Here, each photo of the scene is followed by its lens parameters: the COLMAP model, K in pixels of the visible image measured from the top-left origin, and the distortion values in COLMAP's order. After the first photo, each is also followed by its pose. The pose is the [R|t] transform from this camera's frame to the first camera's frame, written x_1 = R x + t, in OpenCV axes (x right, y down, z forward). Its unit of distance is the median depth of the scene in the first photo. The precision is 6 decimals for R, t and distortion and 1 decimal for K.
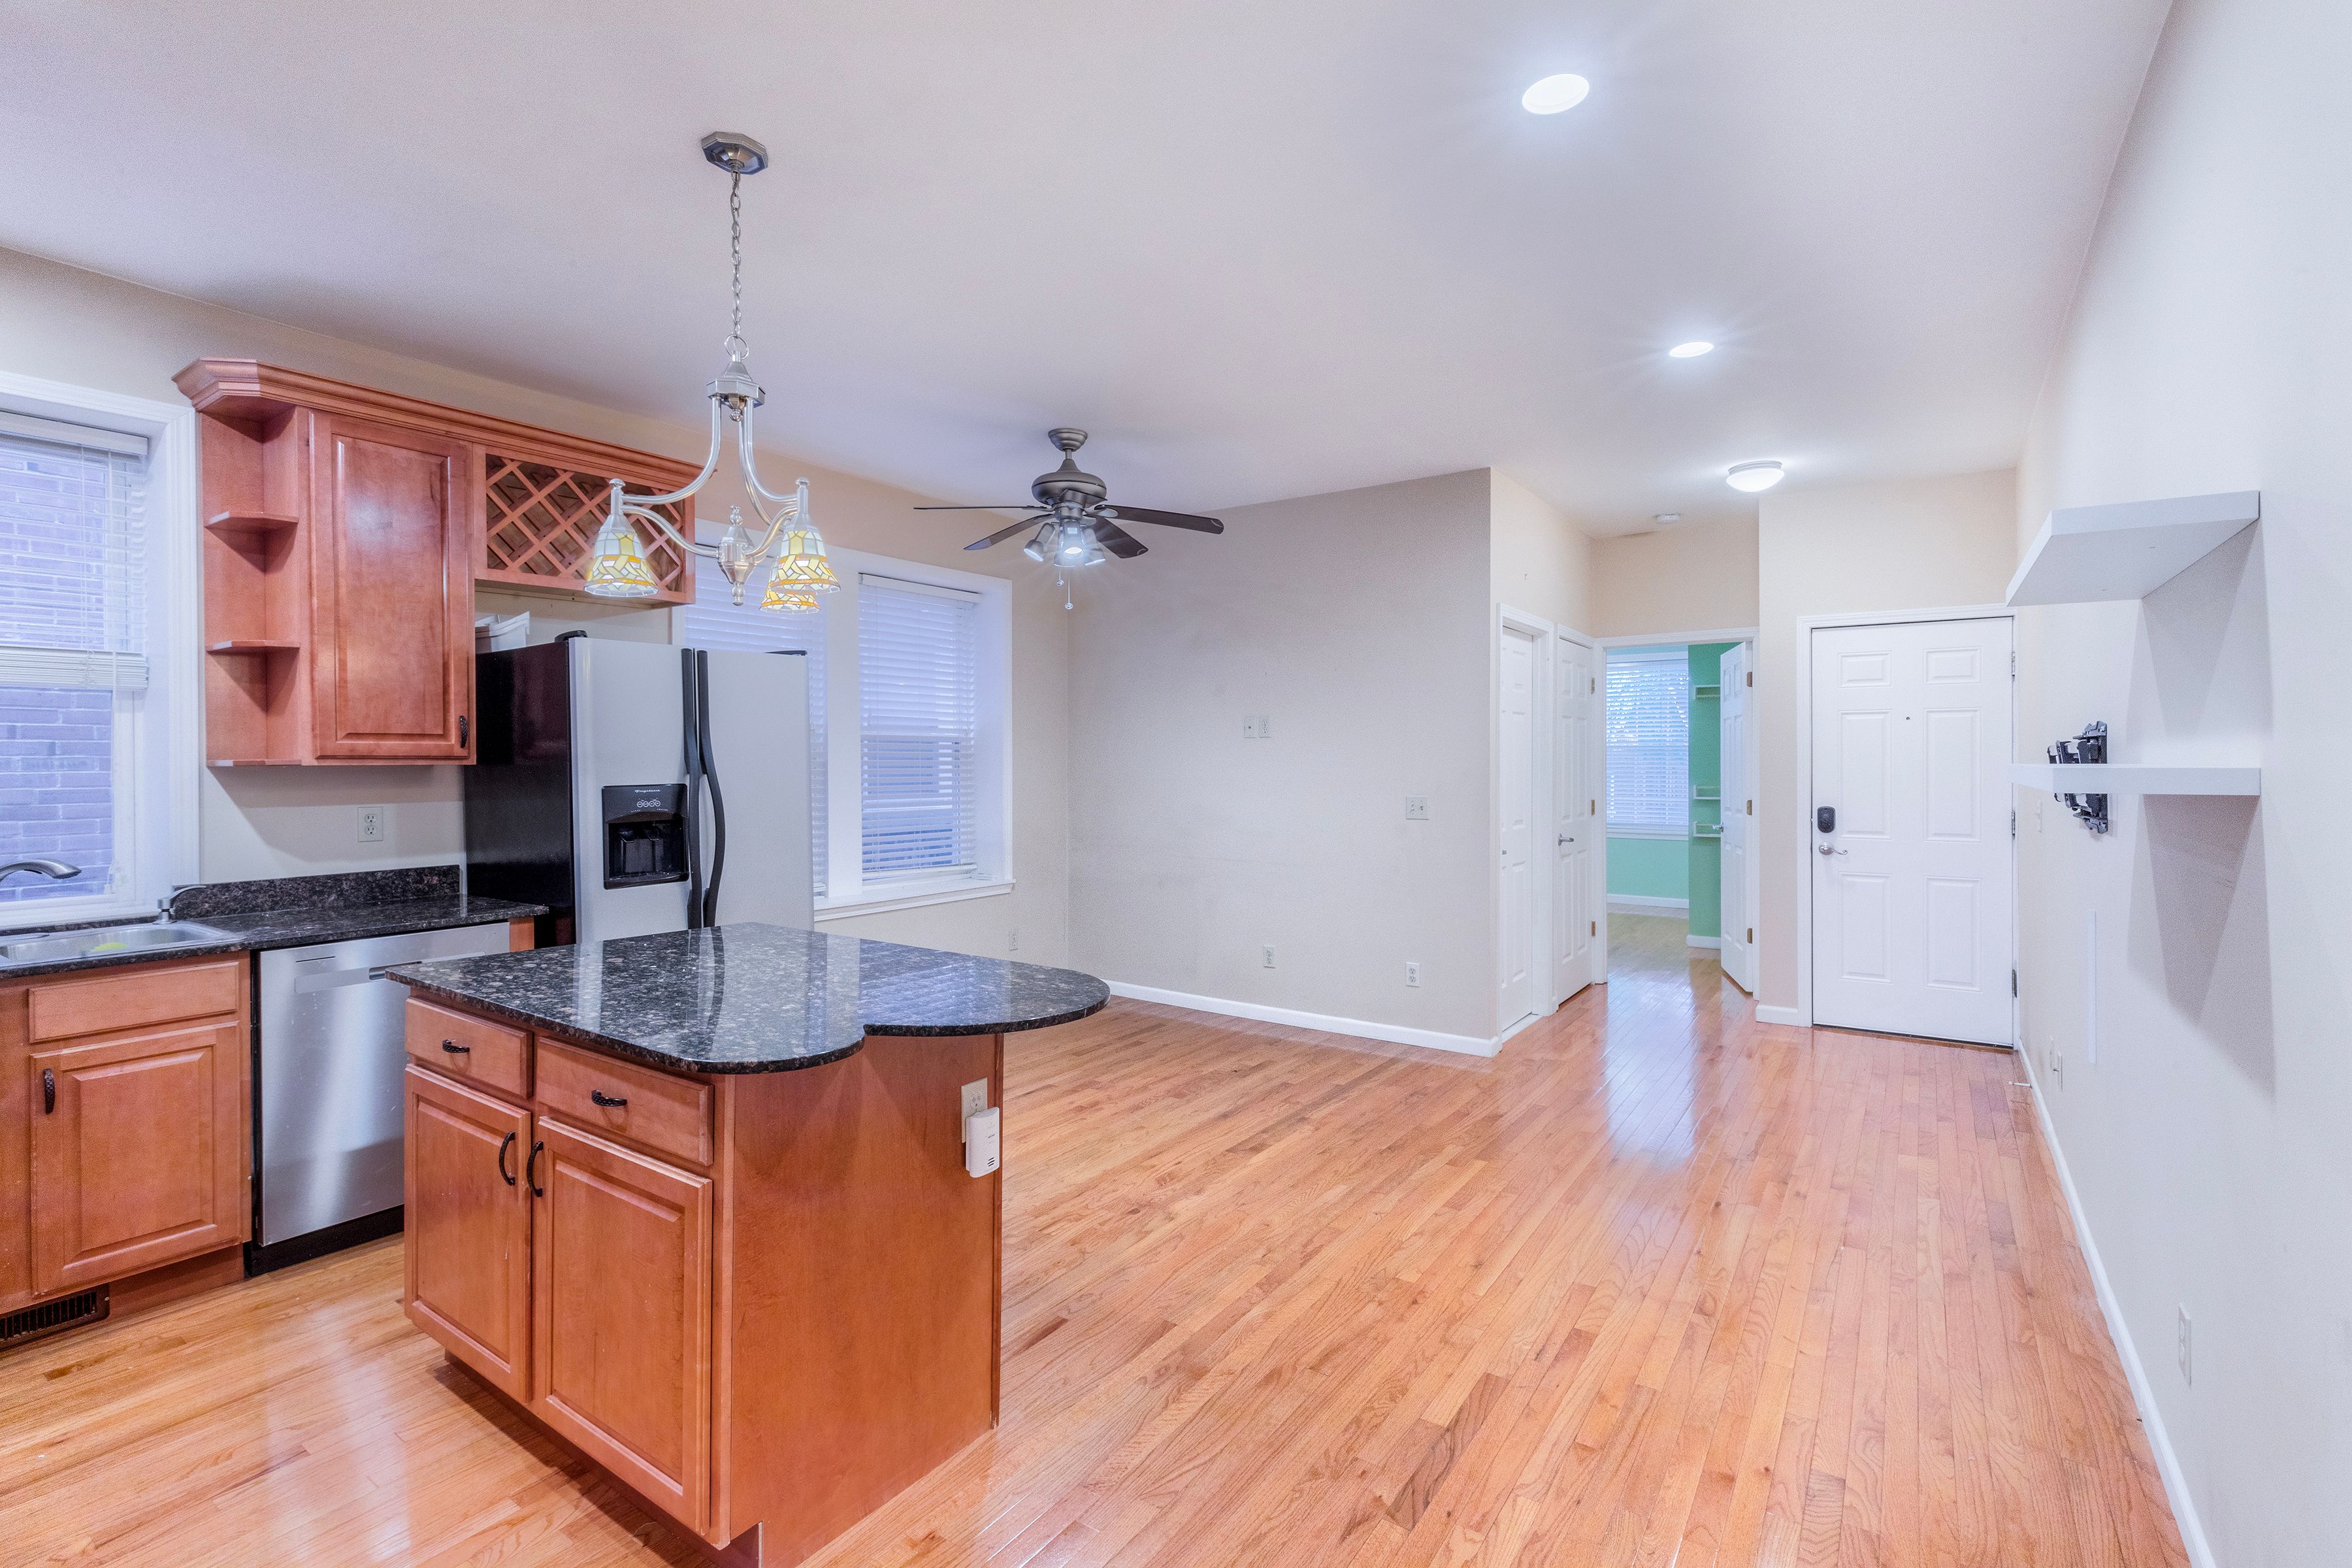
lens RADIAL K [[1060.7, 0, 1185.0], [0, 1060.7, 764.8], [0, 0, 1]] dist [0.002294, 0.000377]
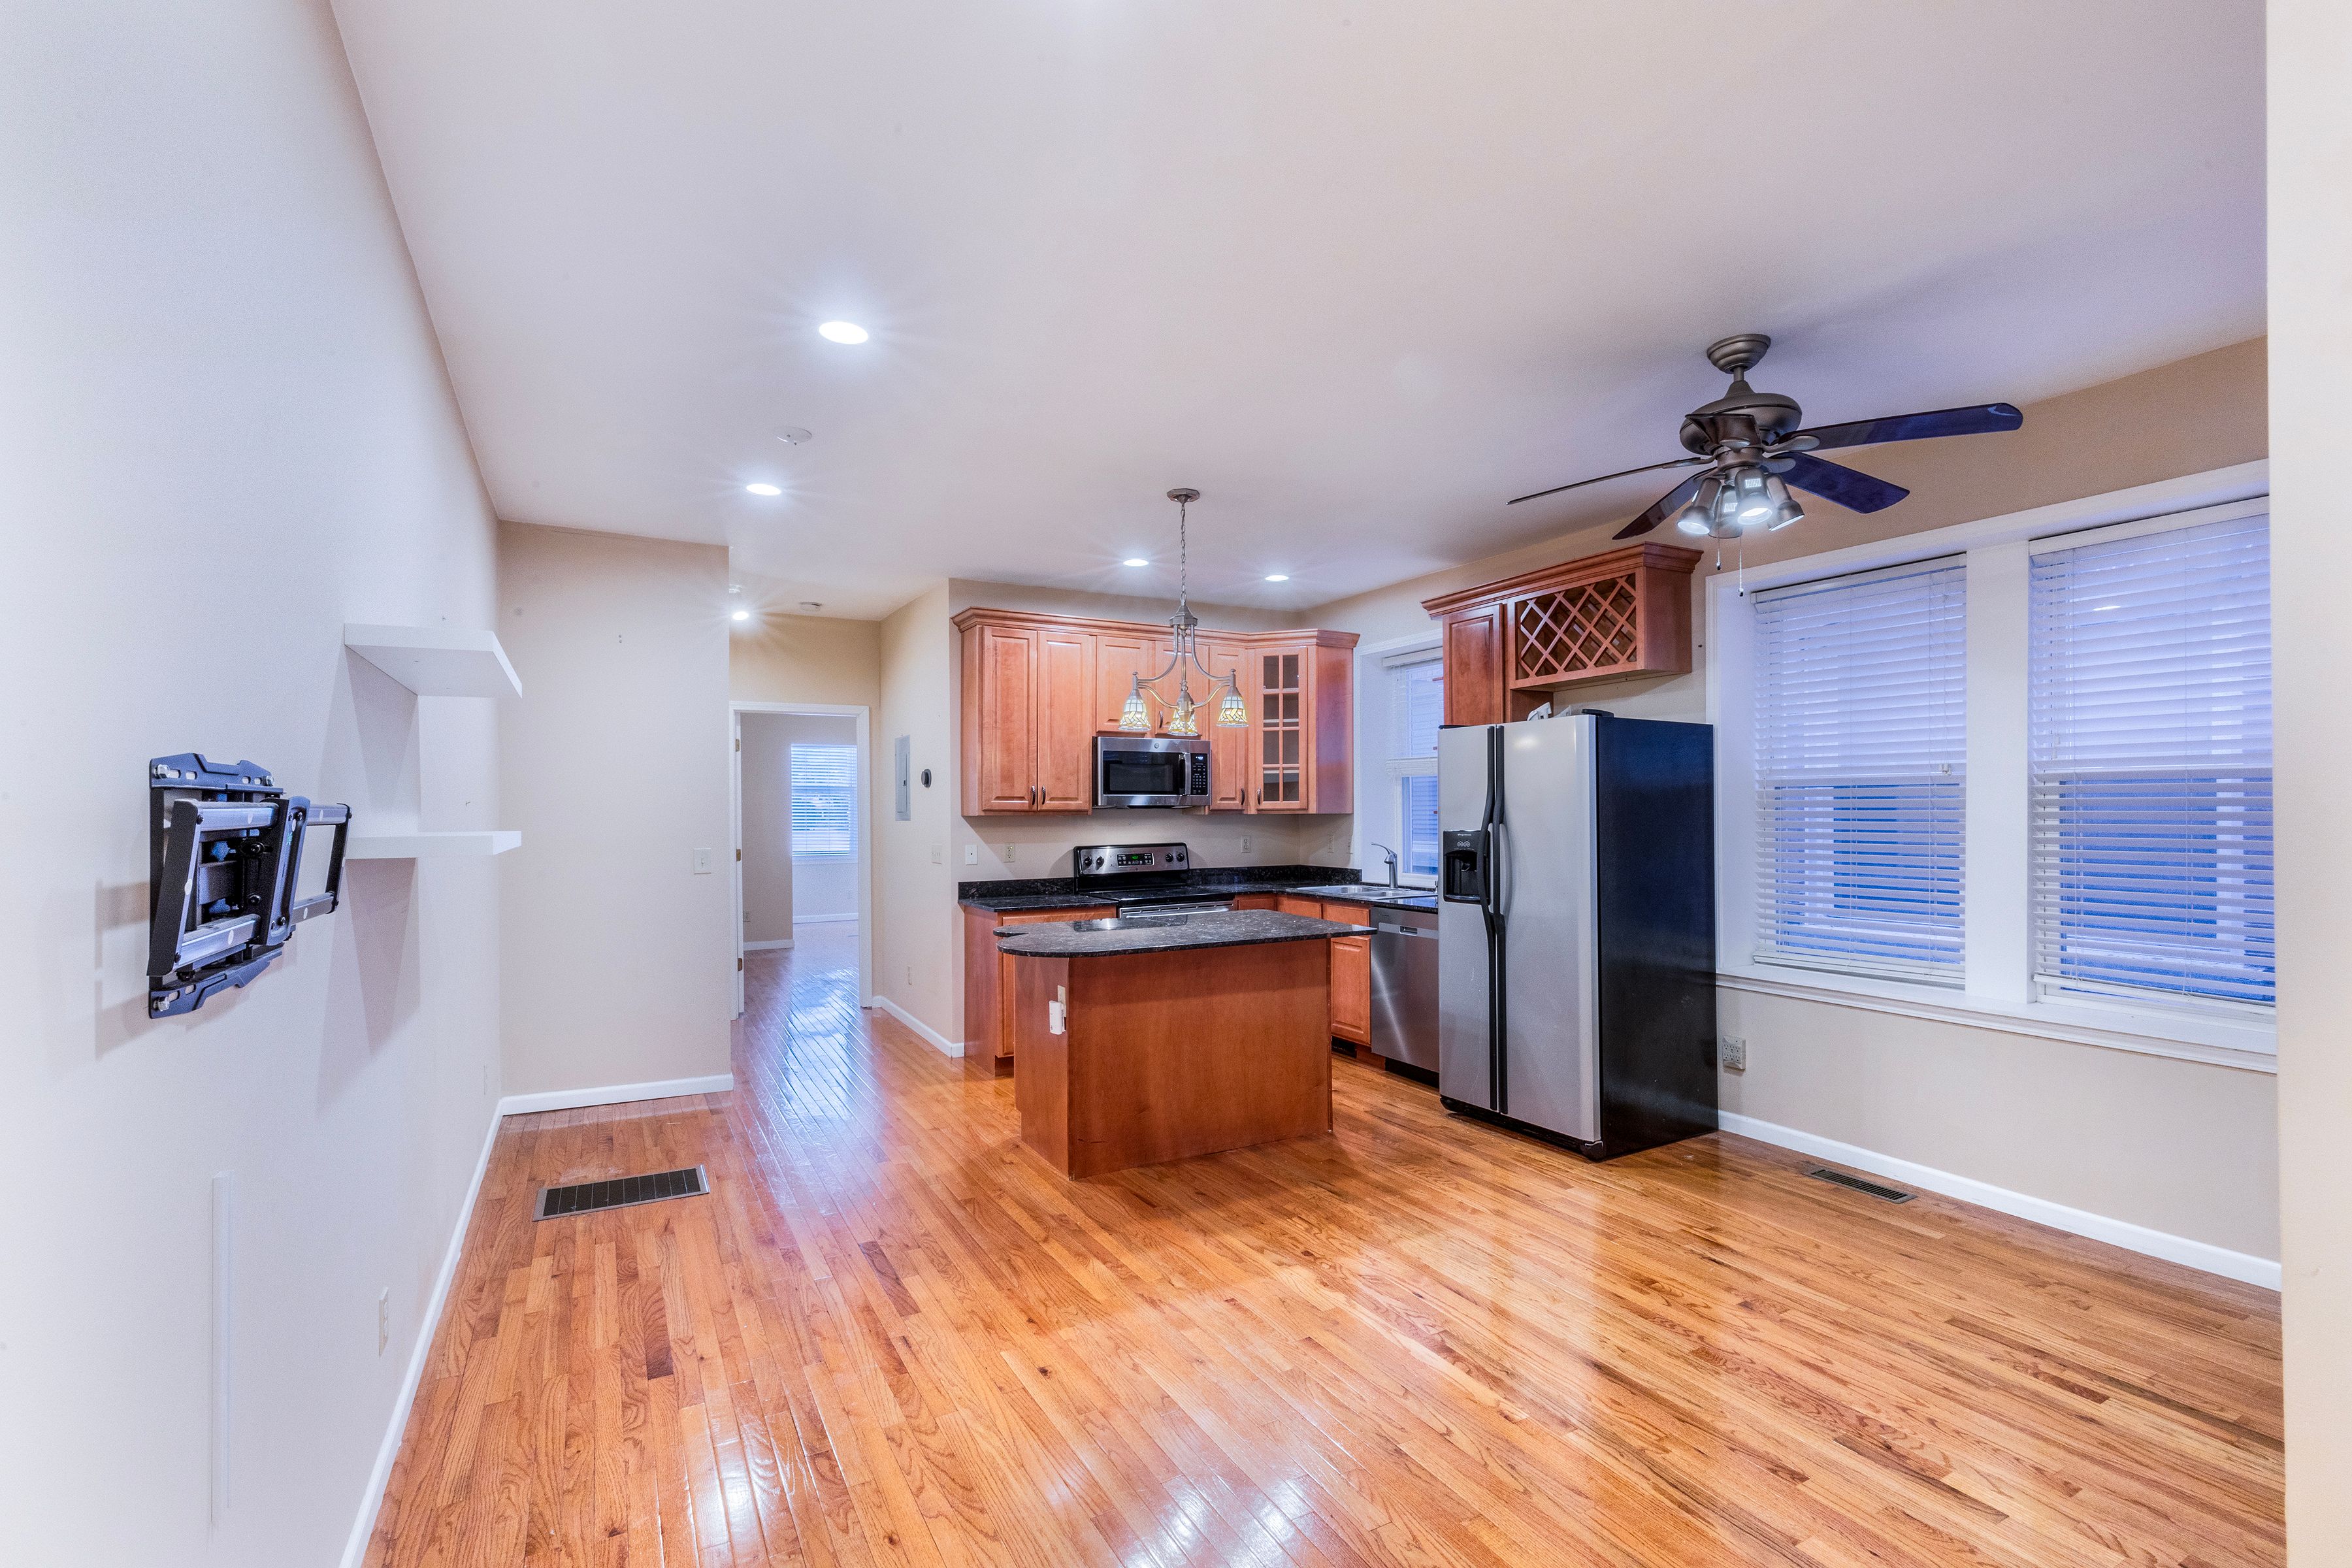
lens RADIAL K [[1060.7, 0, 1180.5], [0, 1060.7, 795.6], [0, 0, 1]] dist [0.002294, 0.000377]
pose [[-0.449560, -0.002702, -0.893246, 0.924191], [0.004252, 0.999978, -0.005165, -0.021502], [0.893240, -0.006120, -0.449538, 1.341573]]
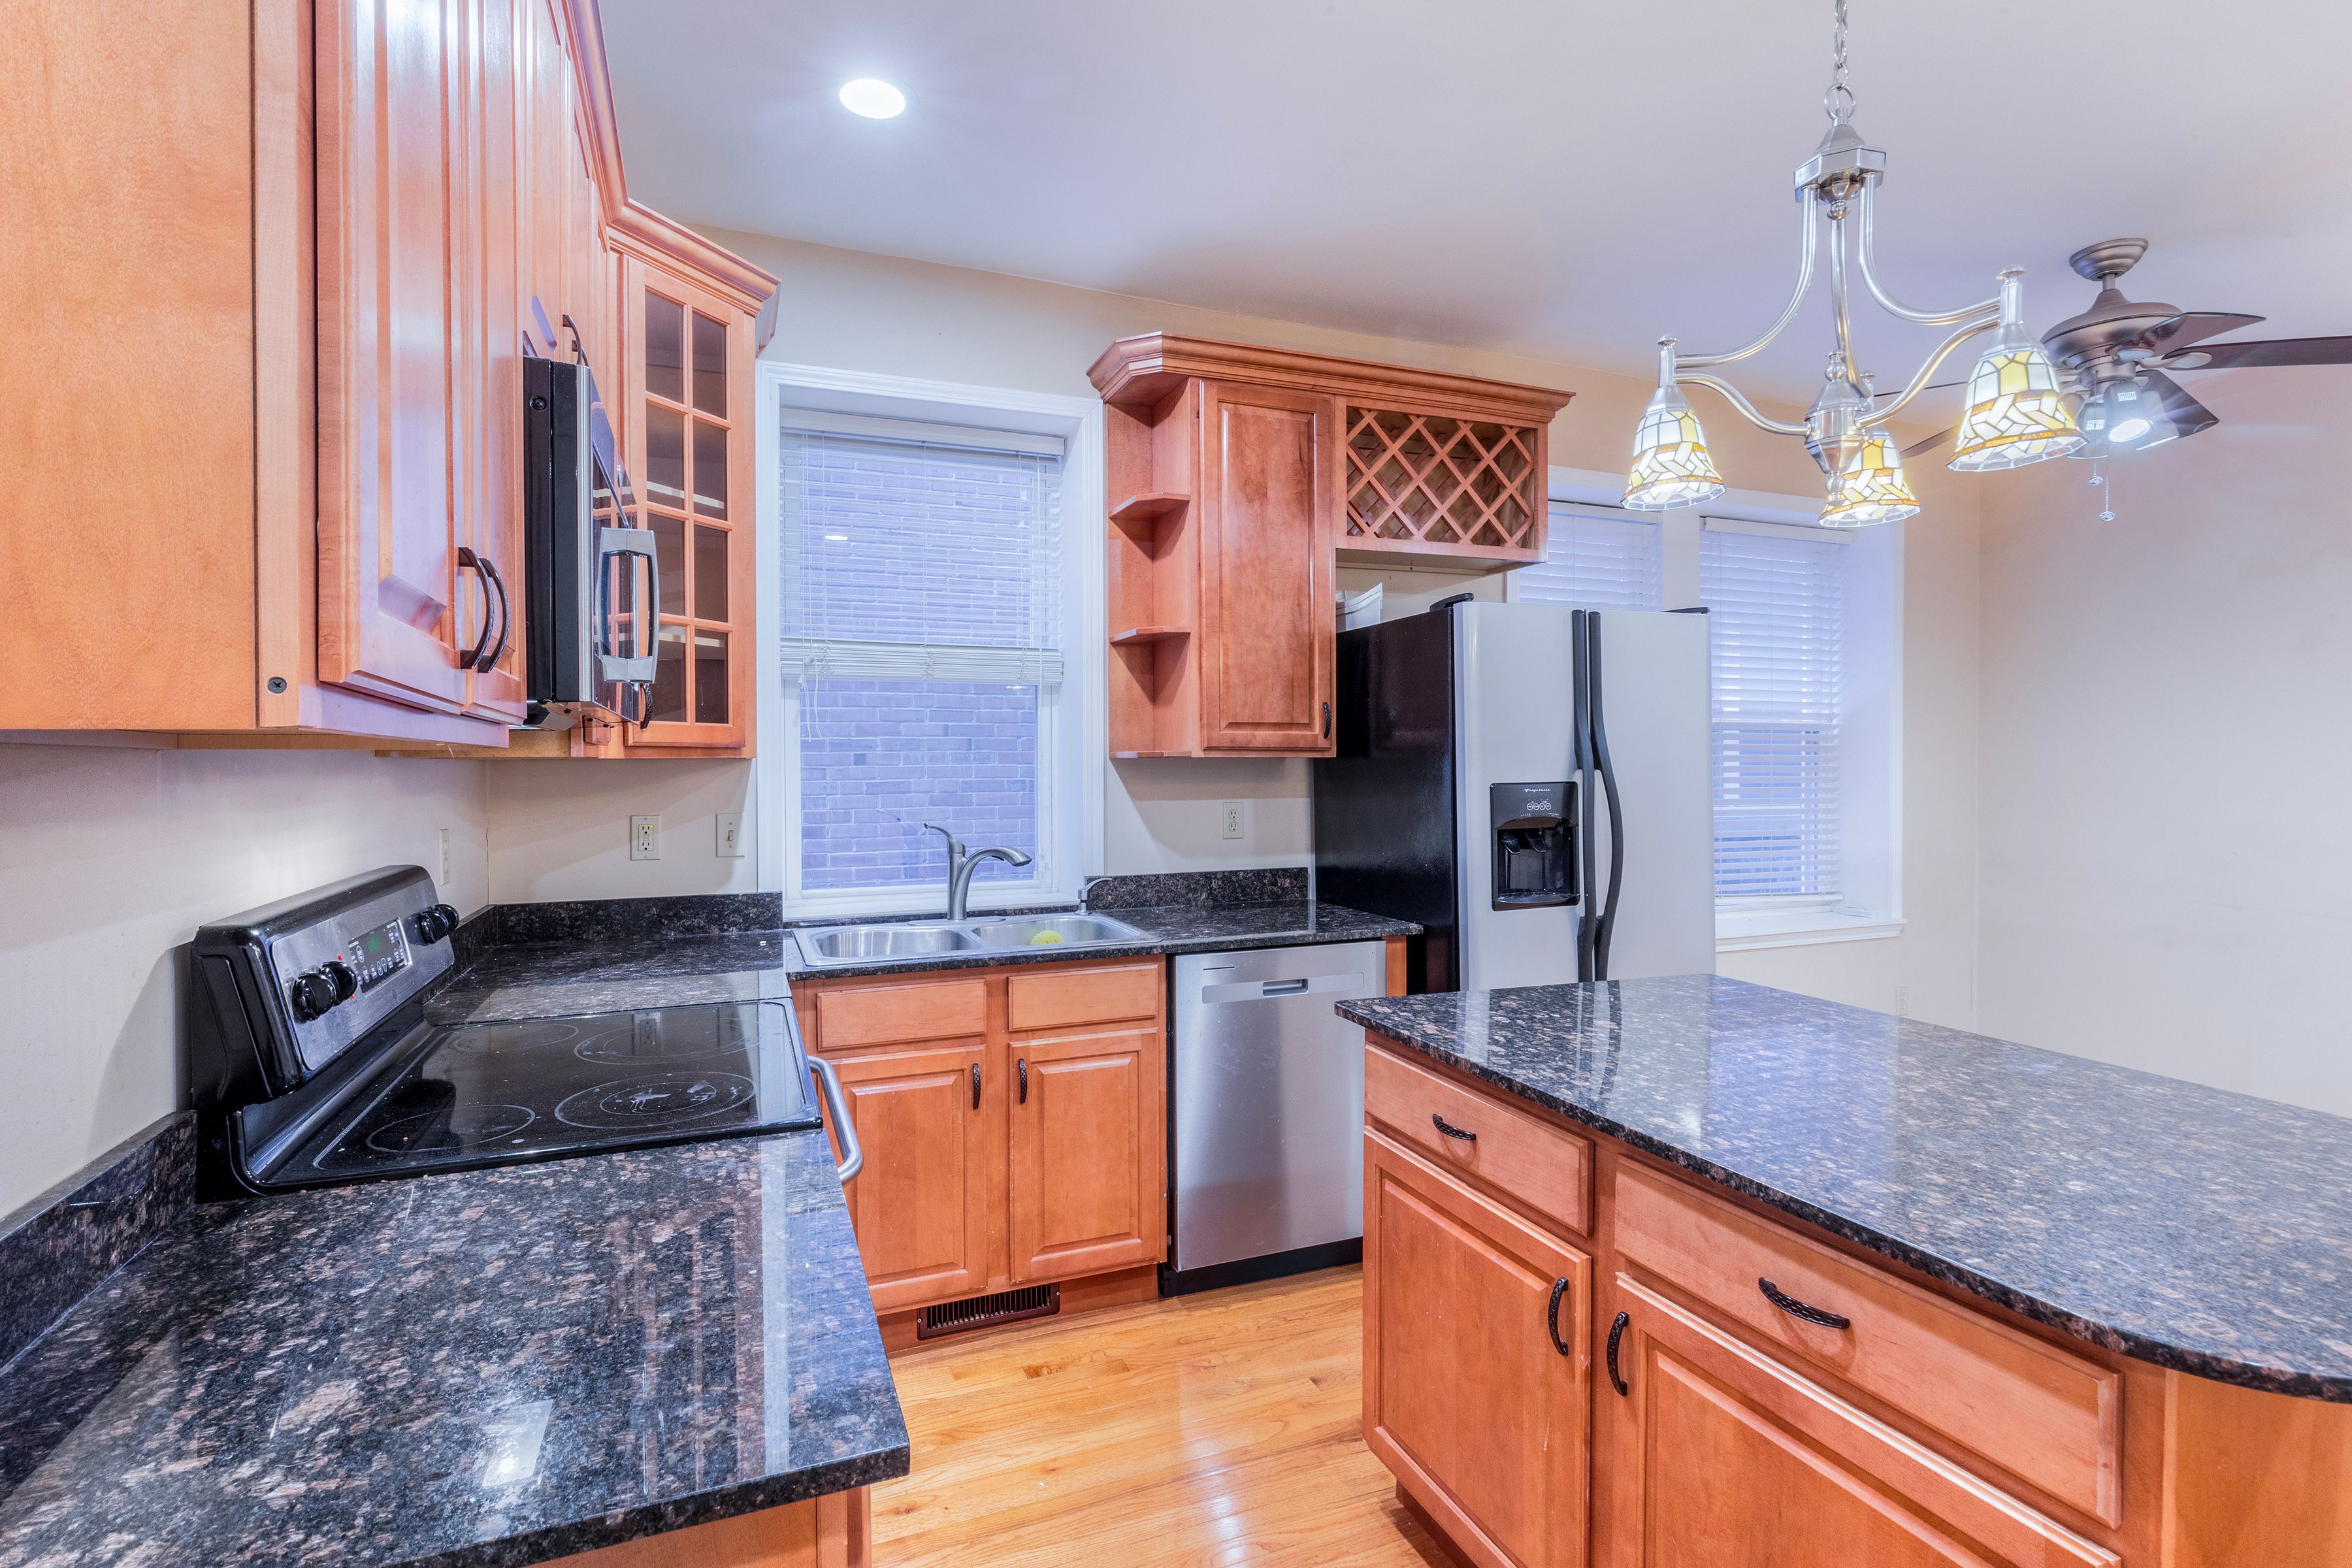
lens RADIAL K [[1119.2, 0, 1183.2], [0, 1119.2, 771.7], [0, 0, 1]] dist [0.001027, -0.000451]
pose [[0.834672, 0.008147, -0.550688, -0.275927], [-0.004222, 0.999956, 0.008394, 0.004815], [0.550732, -0.004682, 0.834669, 0.156986]]
